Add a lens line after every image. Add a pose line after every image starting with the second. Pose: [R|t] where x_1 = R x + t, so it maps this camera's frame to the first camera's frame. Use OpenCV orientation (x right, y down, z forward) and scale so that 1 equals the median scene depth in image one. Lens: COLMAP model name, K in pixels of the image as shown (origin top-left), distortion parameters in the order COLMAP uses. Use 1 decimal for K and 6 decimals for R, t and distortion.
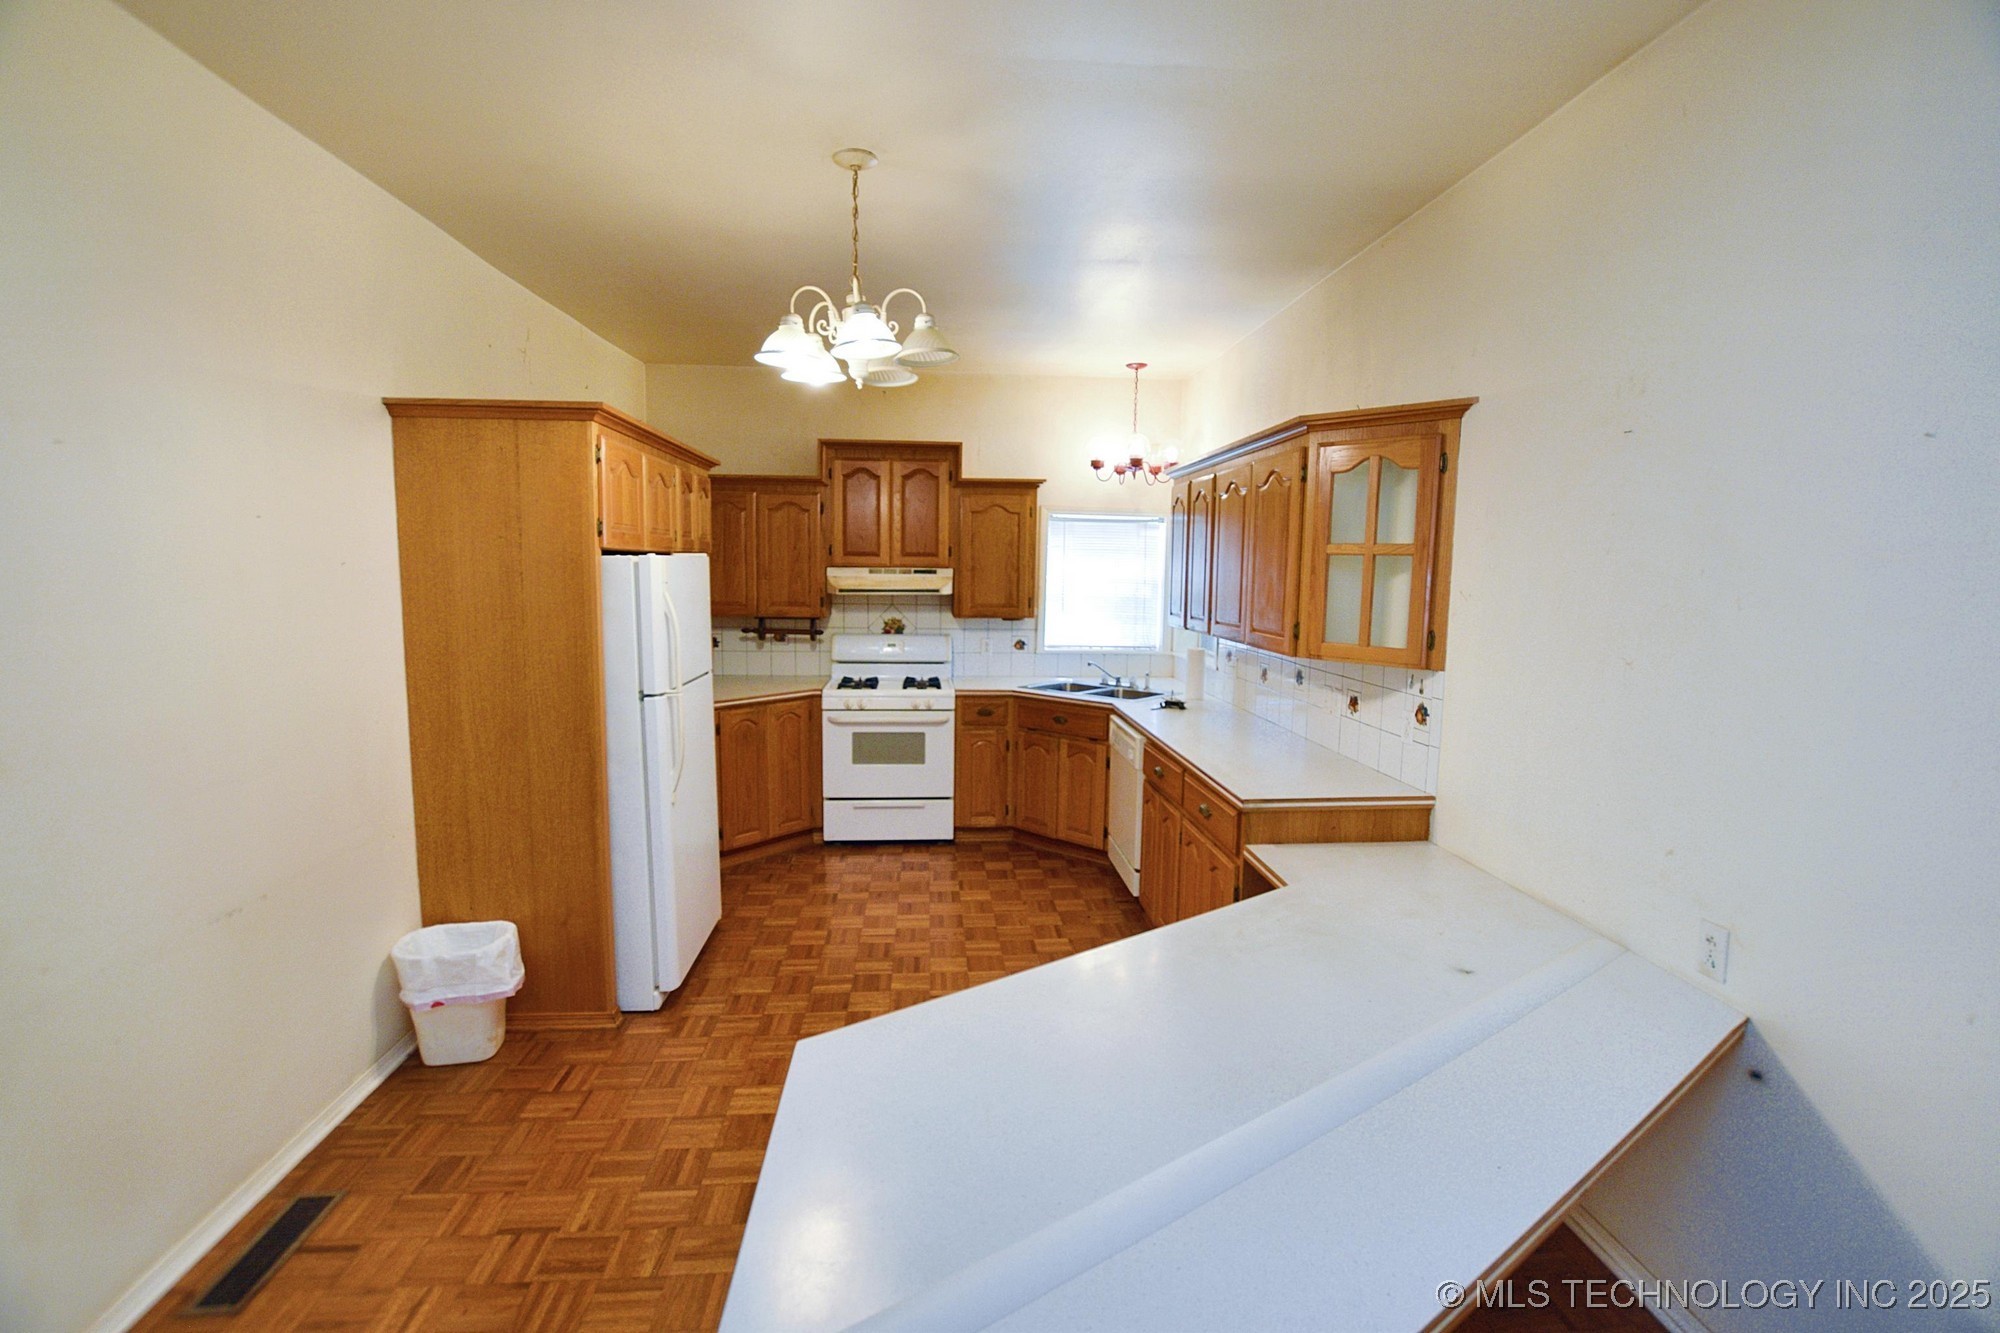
lens RADIAL K [[877.9, 0, 1000.0], [0, 877.9, 666.5], [0, 0, 1]] dist [-0.038153, 0.000327]
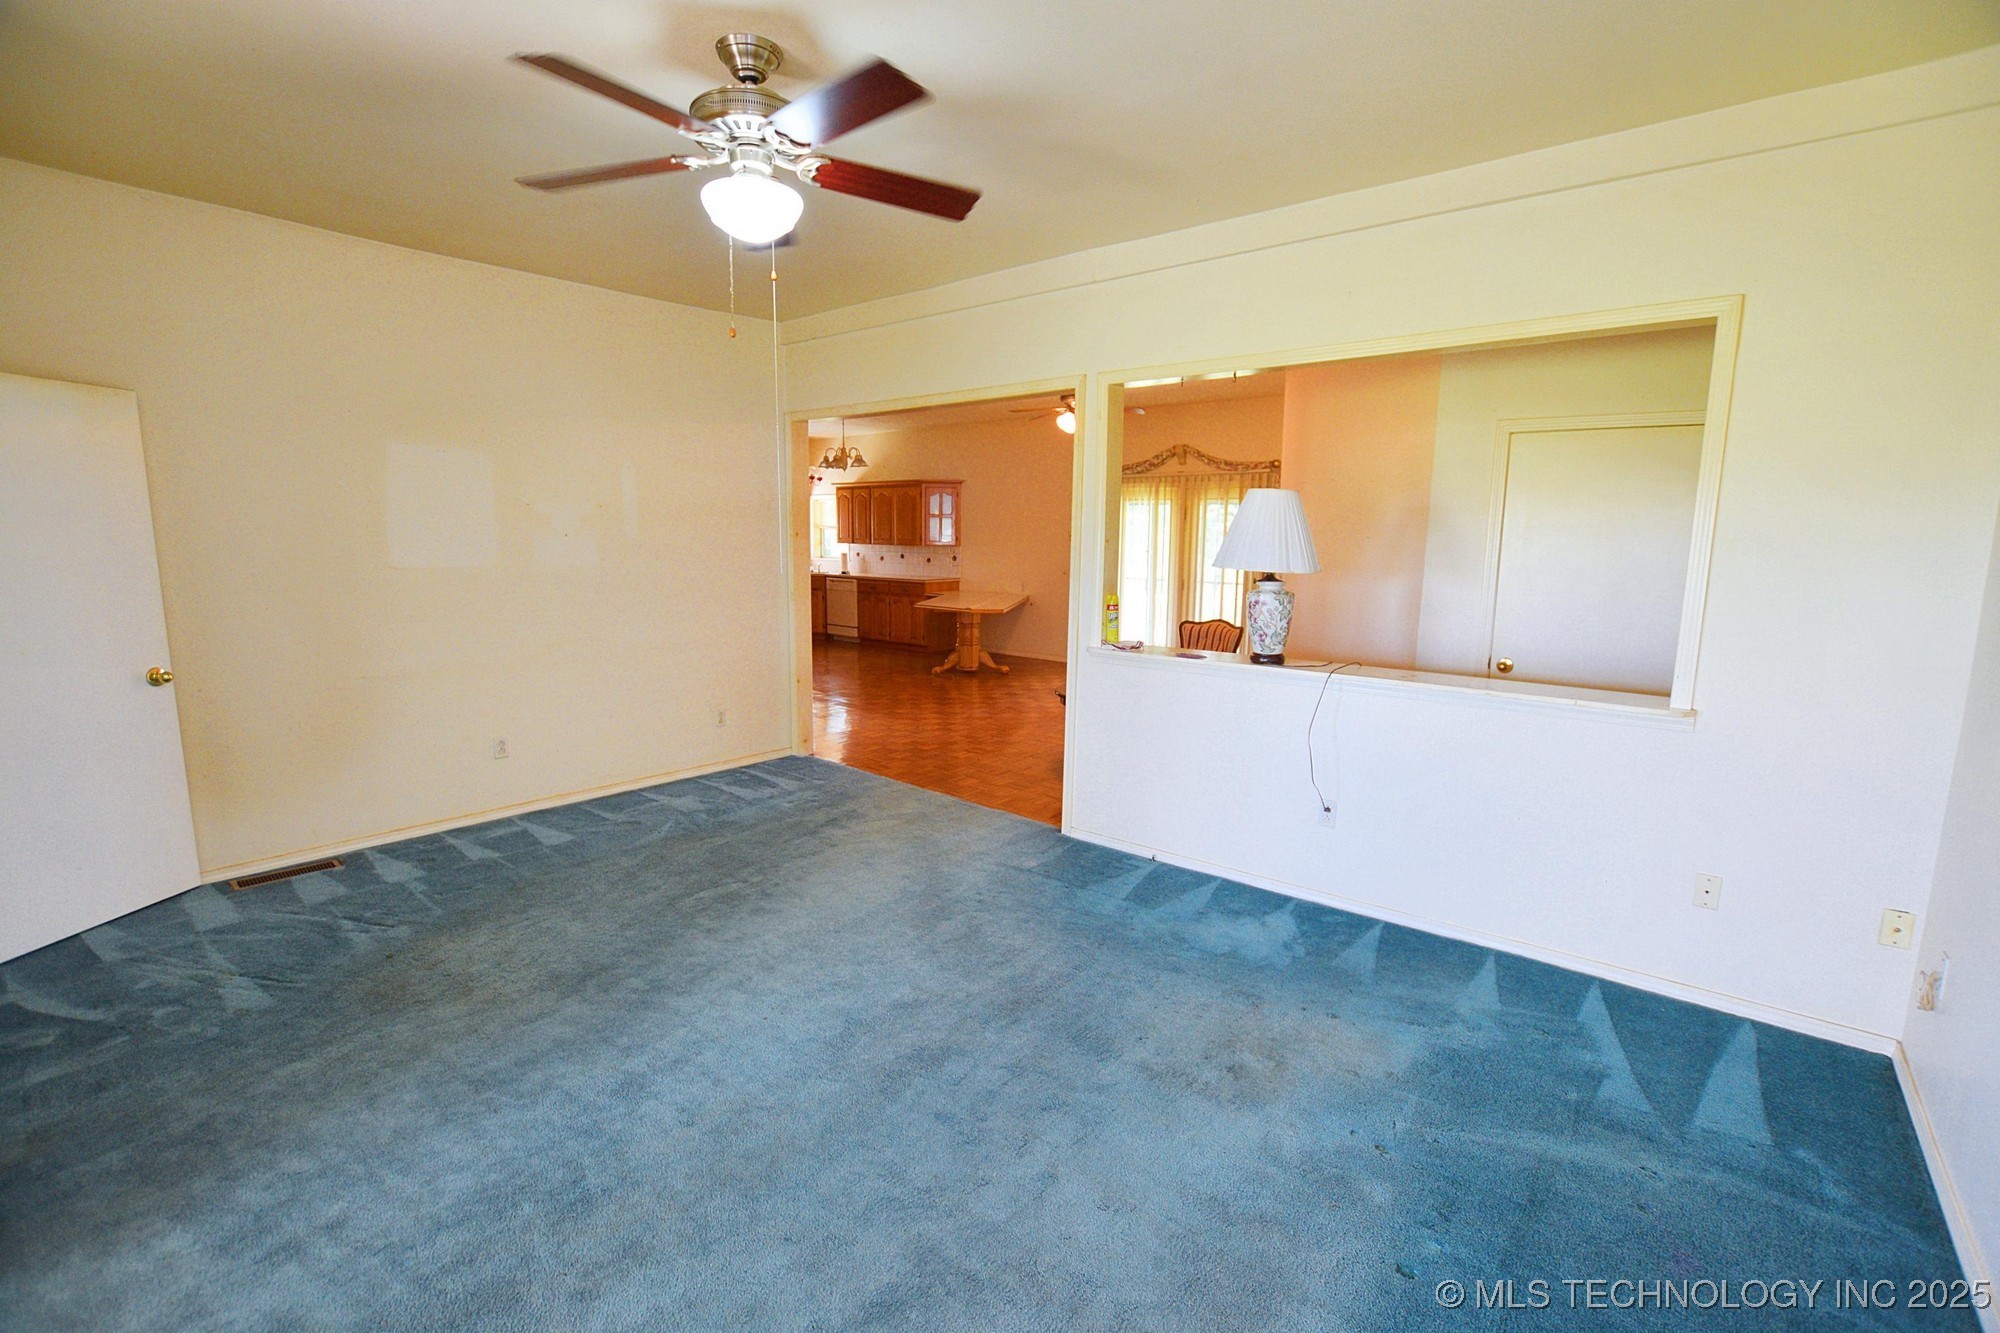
lens RADIAL K [[886.7, 0, 998.4], [0, 886.7, 659.9], [0, 0, 1]] dist [-0.022364, 0.000621]
pose [[0.711621, -0.108737, 0.694098, -1.270732], [0.077574, 0.994070, 0.076198, 0.128029], [-0.698268, -0.000380, 0.715837, -1.155676]]
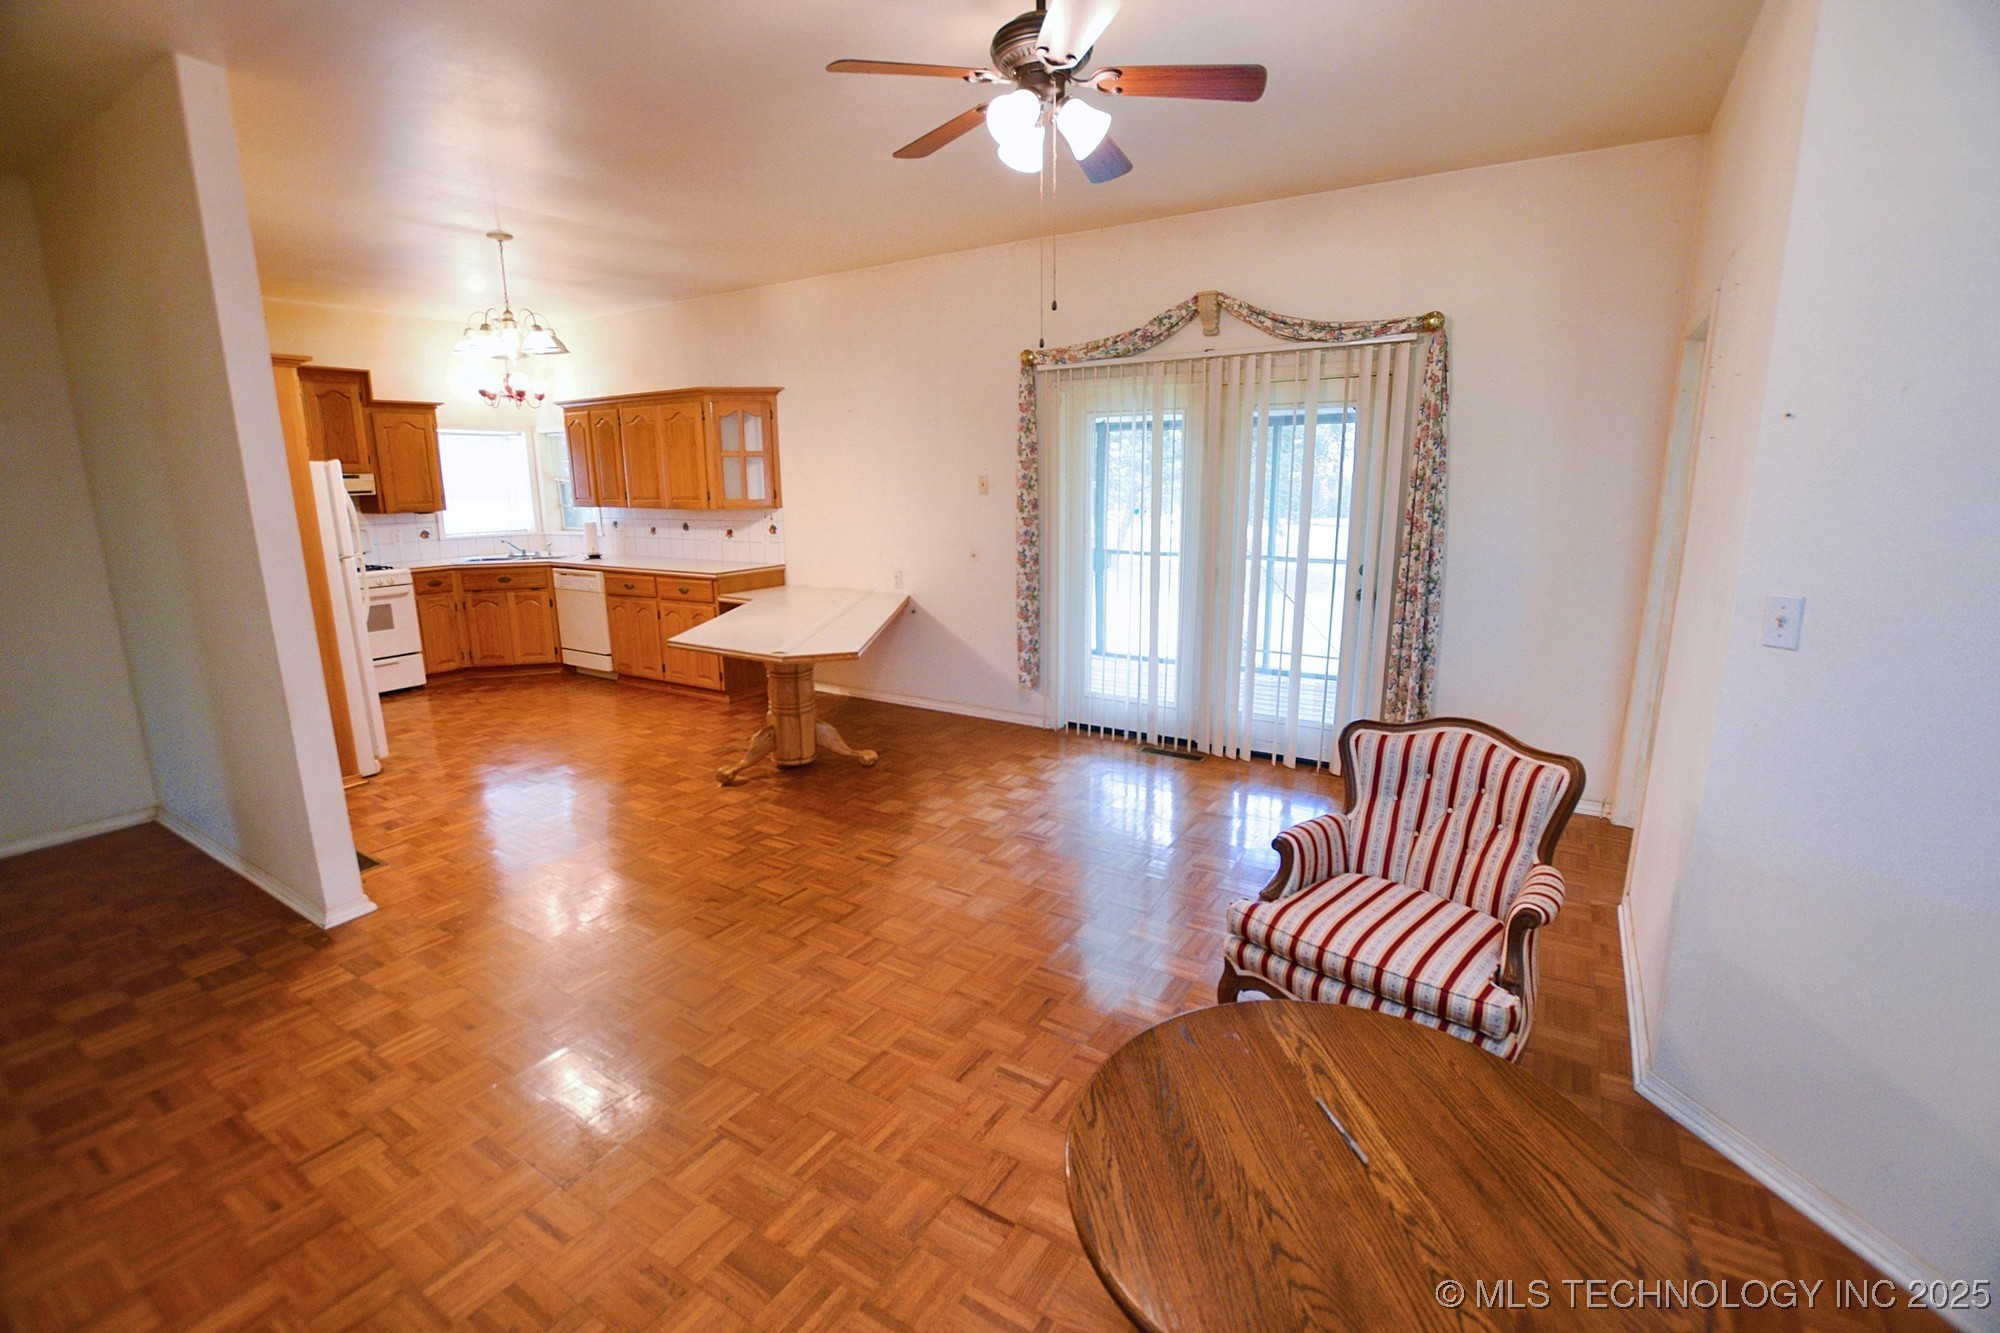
lens RADIAL K [[877.9, 0, 1000.0], [0, 877.9, 666.5], [0, 0, 1]] dist [-0.038153, 0.000327]
pose [[0.600620, -0.186921, 0.777378, -0.558017], [0.105302, 0.982312, 0.154839, 0.065975], [-0.792570, -0.011140, 0.609679, -0.474086]]
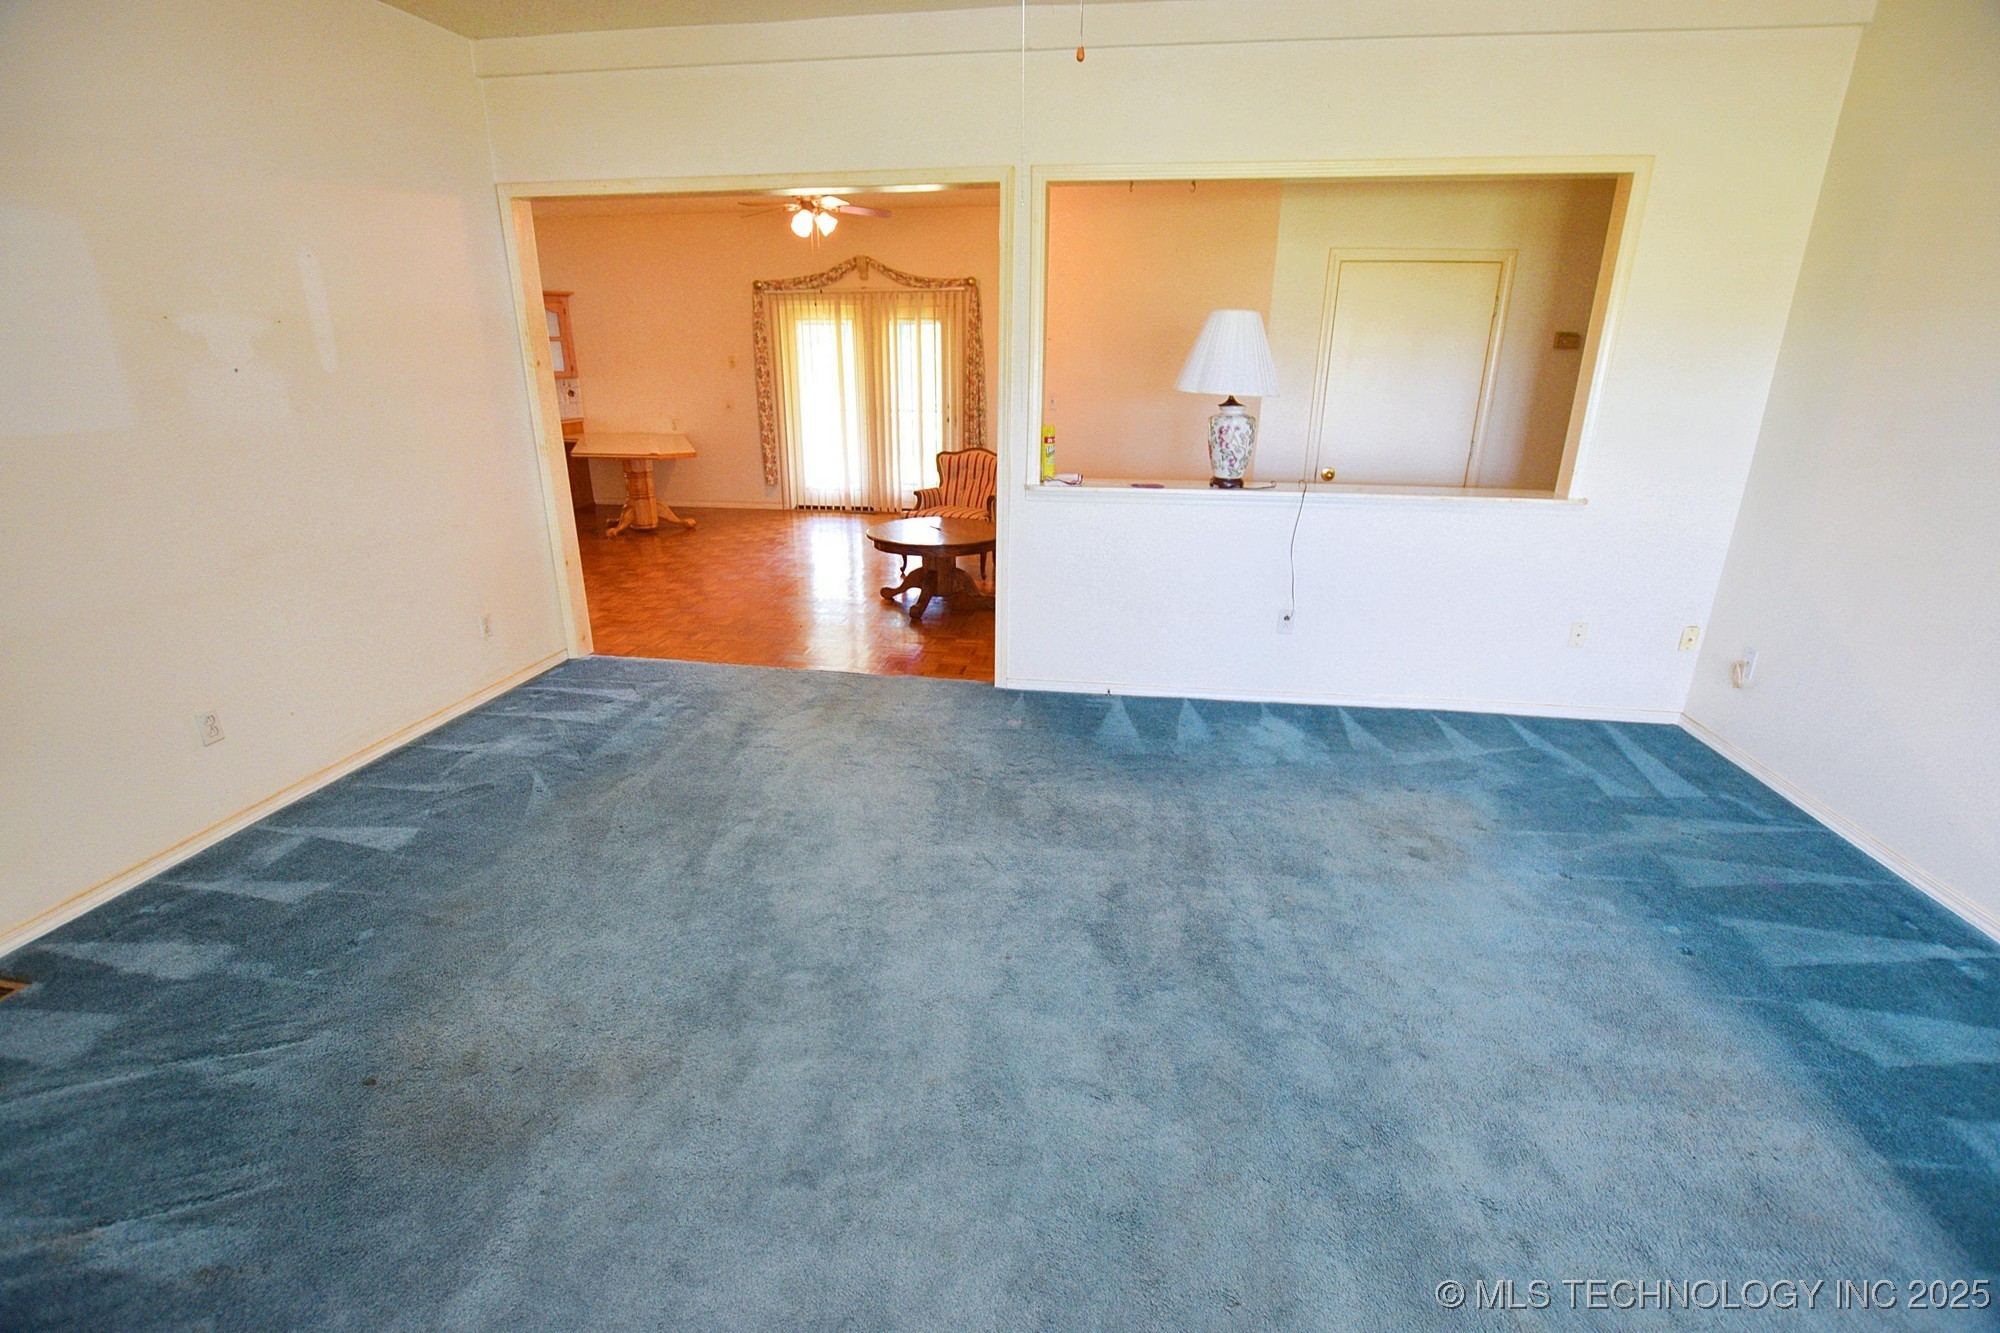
lens RADIAL K [[886.7, 0, 998.4], [0, 886.7, 659.9], [0, 0, 1]] dist [-0.022364, 0.000621]
pose [[0.238685, -0.326177, 0.914679, -1.396803], [0.106038, 0.945025, 0.309328, 0.086228], [-0.965290, 0.023159, 0.260150, -0.769580]]
